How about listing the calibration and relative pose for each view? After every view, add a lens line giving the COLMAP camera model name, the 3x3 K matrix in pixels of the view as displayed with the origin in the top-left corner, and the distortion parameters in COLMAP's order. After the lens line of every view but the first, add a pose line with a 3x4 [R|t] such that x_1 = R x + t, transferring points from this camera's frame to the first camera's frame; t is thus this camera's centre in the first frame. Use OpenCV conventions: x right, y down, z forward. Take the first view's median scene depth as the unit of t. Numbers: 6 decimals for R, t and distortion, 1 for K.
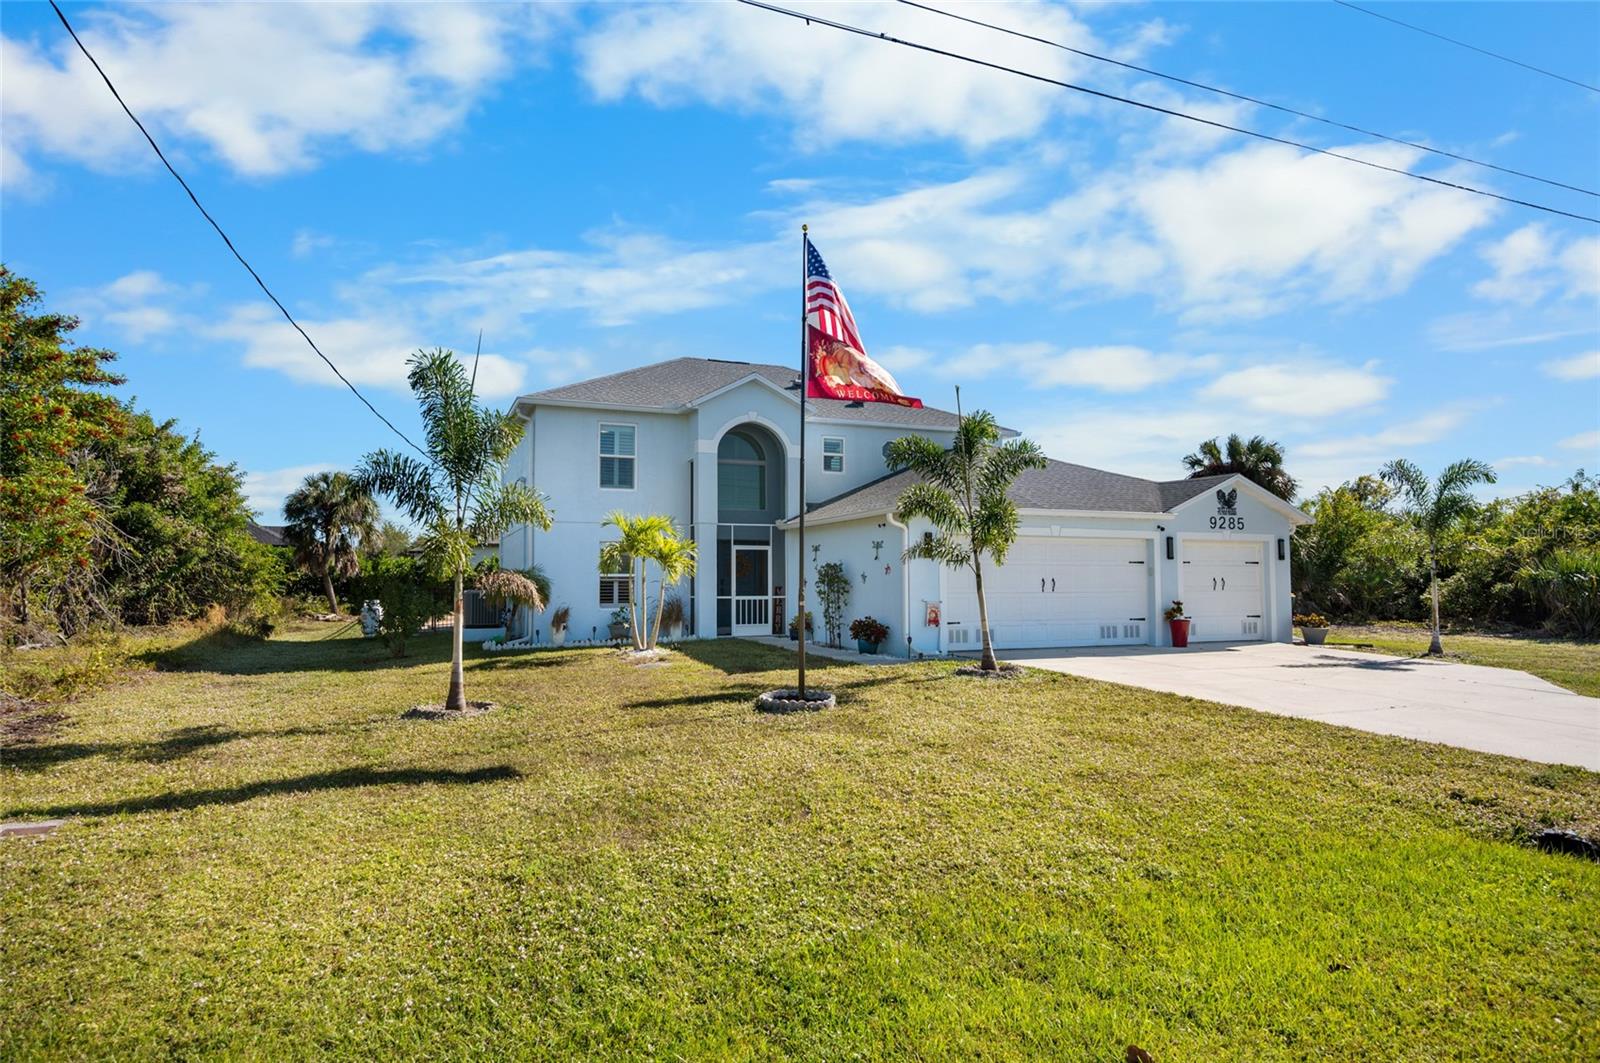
lens RADIAL K [[914.2, 0, 800.0], [0, 914.2, 531.5], [0, 0, 1]] dist [-0.000580, -0.000143]
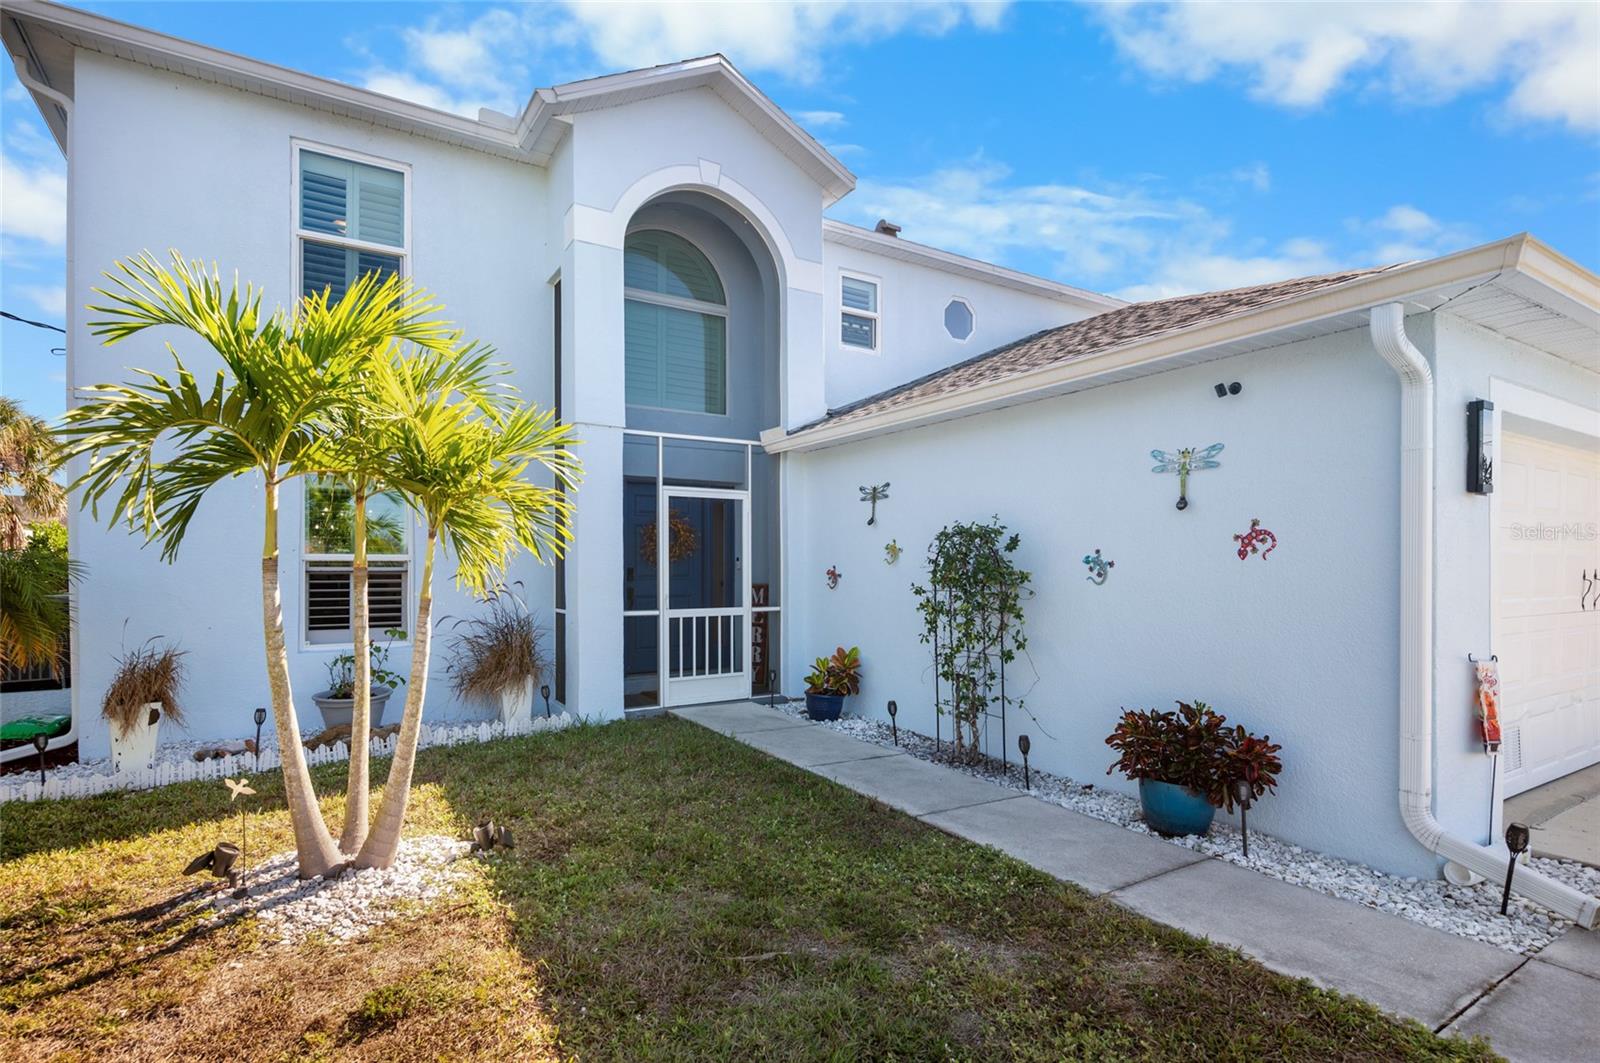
lens RADIAL K [[782.3, 0, 774.0], [0, 782.3, 567.3], [0, 0, 1]] dist [0.000646, 0.000011]
pose [[0.988243, 0.002202, 0.152878, -0.077917], [-0.011041, 0.998313, 0.056996, 0.031521], [-0.152494, -0.058014, 0.986600, 0.651345]]
